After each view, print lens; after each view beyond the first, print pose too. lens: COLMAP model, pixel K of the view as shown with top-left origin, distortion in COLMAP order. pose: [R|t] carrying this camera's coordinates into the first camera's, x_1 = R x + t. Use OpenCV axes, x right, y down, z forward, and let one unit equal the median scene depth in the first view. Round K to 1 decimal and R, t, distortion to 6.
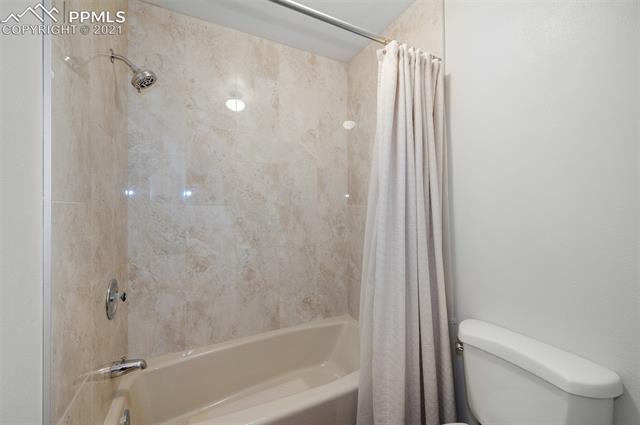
lens RADIAL K [[253.5, 0, 320.5], [0, 253.5, 211.2], [0, 0, 1]] dist [-0.001356, -0.000113]
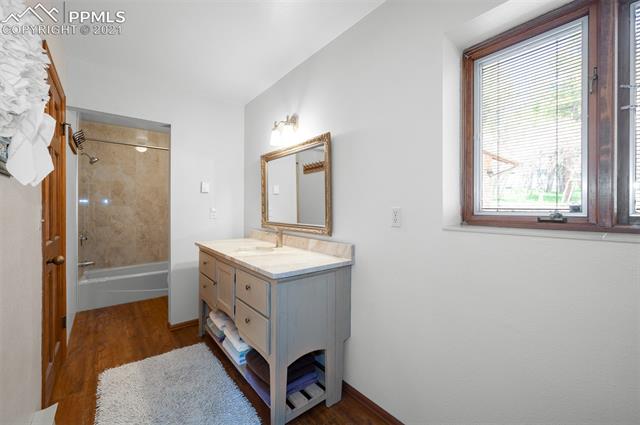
lens RADIAL K [[253.5, 0, 318.1], [0, 253.5, 211.0], [0, 0, 1]] dist [-0.001356, -0.000113]
pose [[0.977312, 0.001631, 0.211799, 0.773640], [-0.003912, 0.999939, 0.010351, -0.006734], [-0.211769, -0.010945, 0.977258, -1.548294]]
